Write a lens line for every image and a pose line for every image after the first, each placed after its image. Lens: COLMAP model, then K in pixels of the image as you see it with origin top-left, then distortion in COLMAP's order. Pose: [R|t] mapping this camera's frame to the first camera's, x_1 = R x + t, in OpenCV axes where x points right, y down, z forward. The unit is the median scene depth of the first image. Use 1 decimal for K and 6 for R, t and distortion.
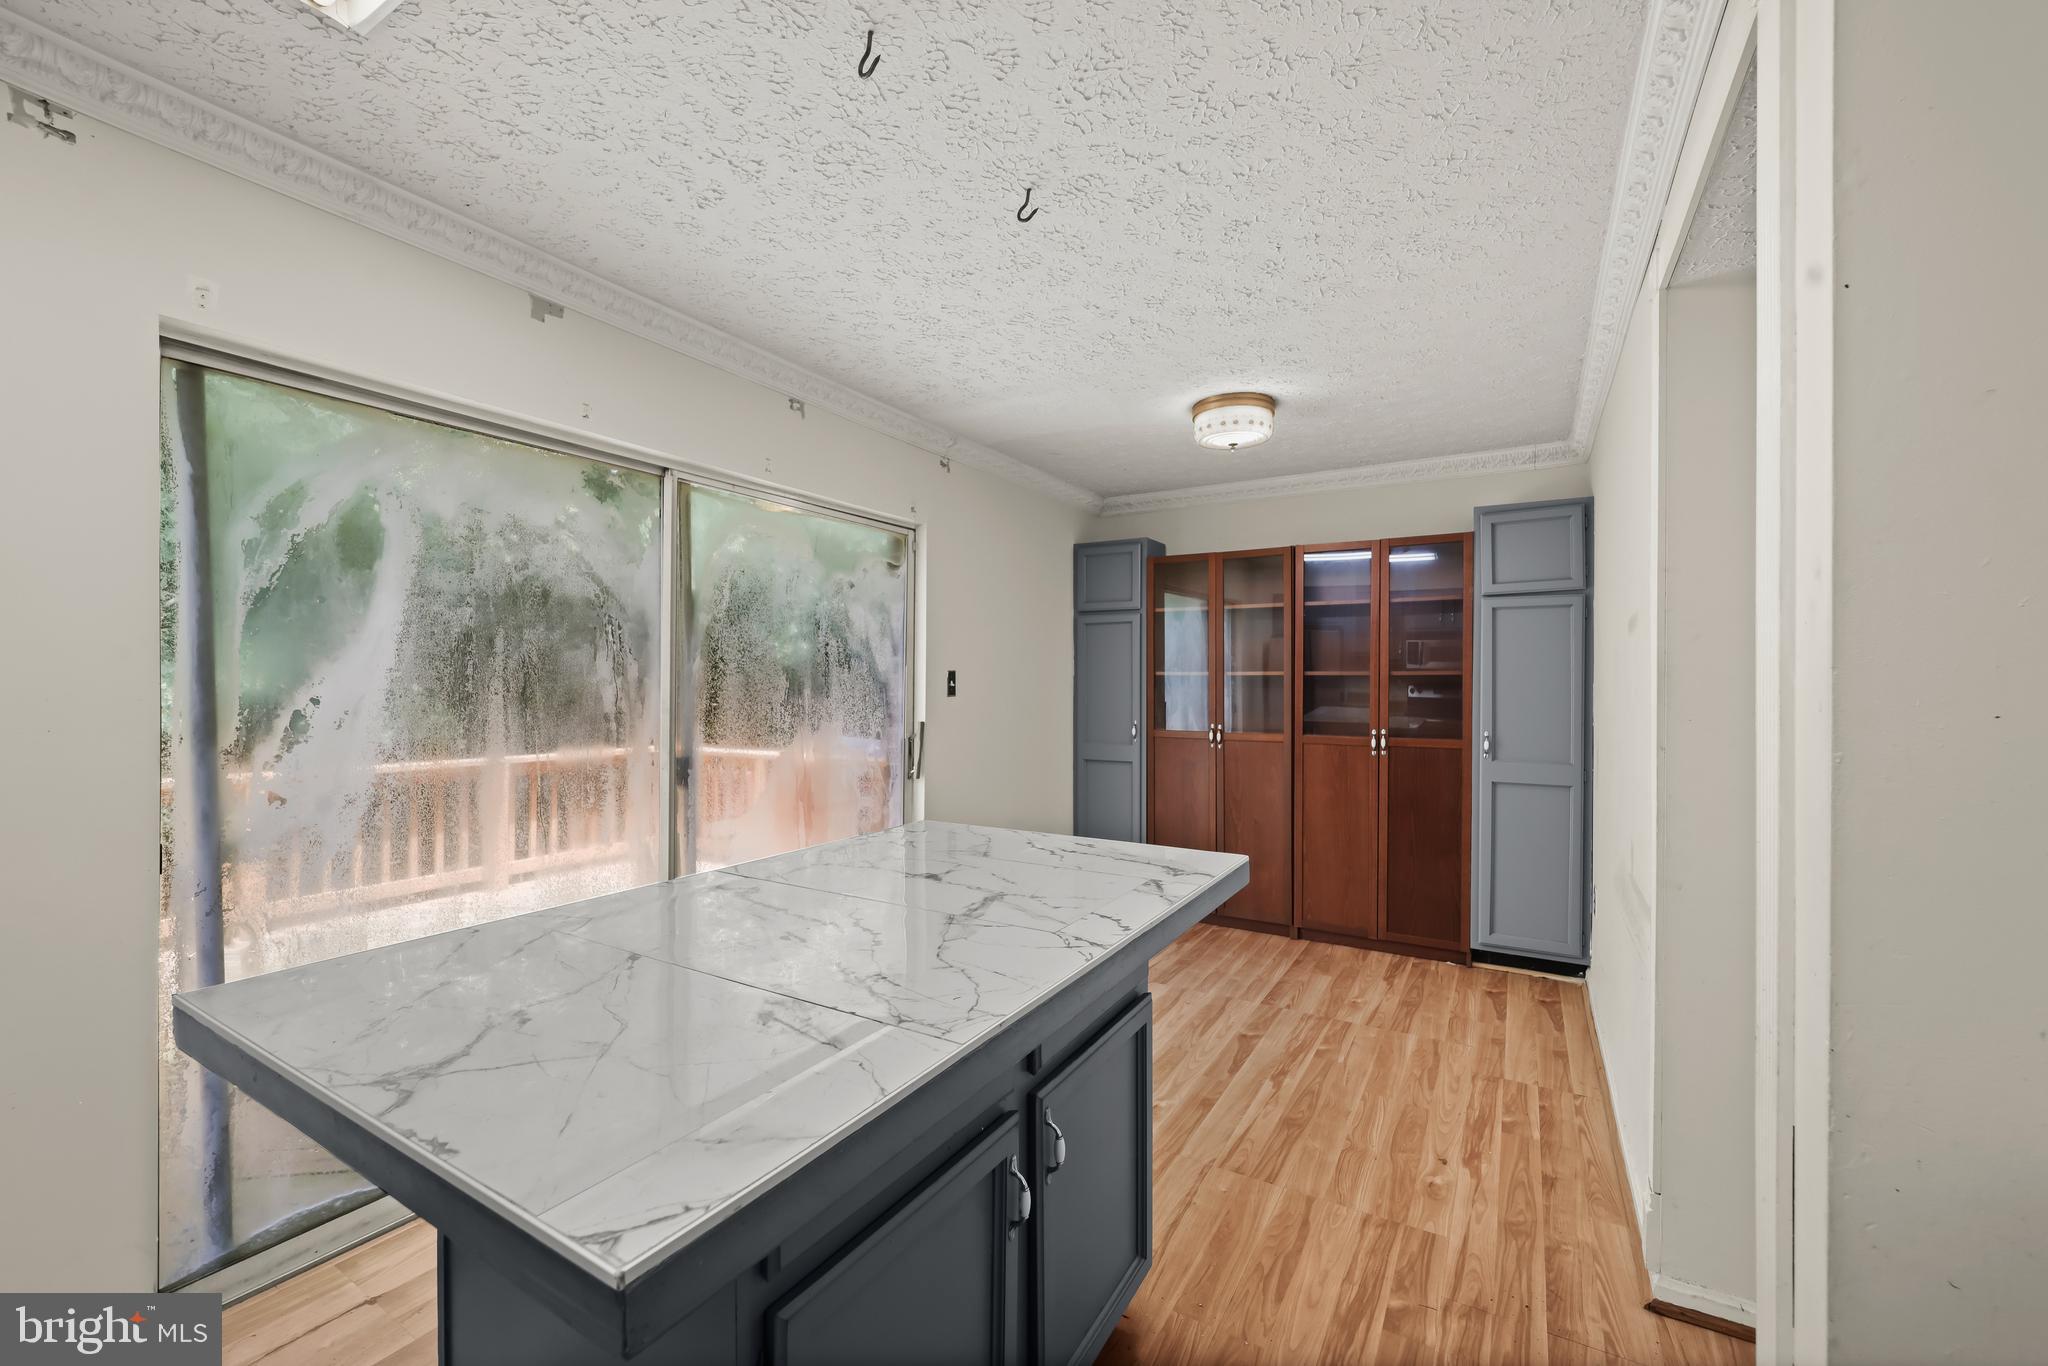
lens RADIAL K [[825.9, 0, 1024.7], [0, 825.9, 717.8], [0, 0, 1]] dist [-0.014497, 0.000083]
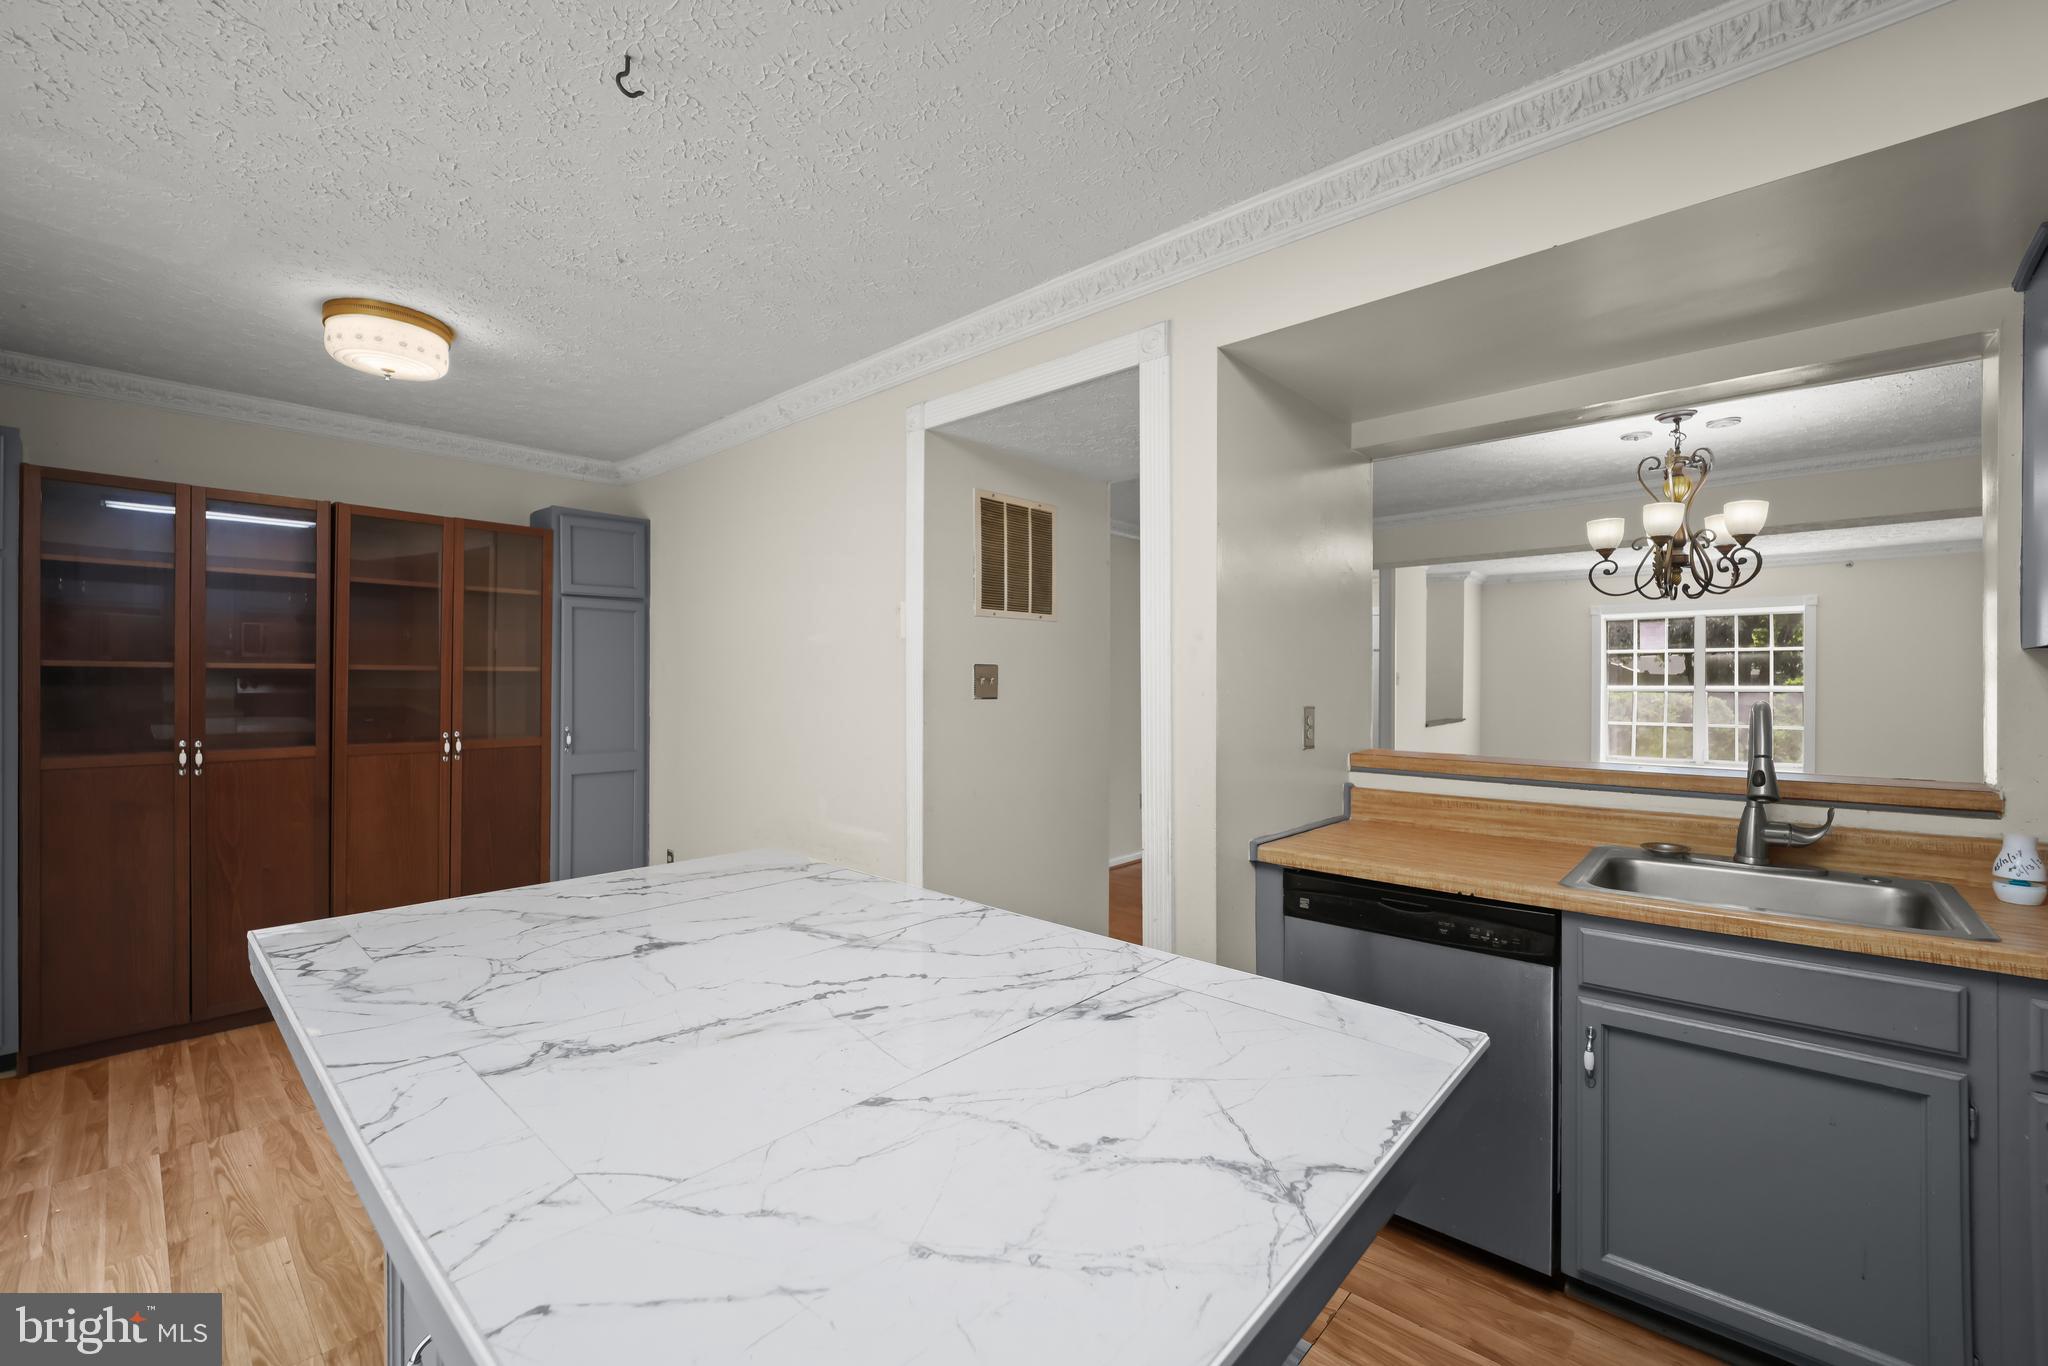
lens RADIAL K [[847.3, 0, 1017.7], [0, 847.3, 679.1], [0, 0, 1]] dist [0.001904, 0.000206]
pose [[0.198262, -0.003527, 0.980143, -0.410049], [0.039765, 0.999199, -0.004448, -0.016691], [-0.979342, 0.039857, 0.198243, 0.267324]]
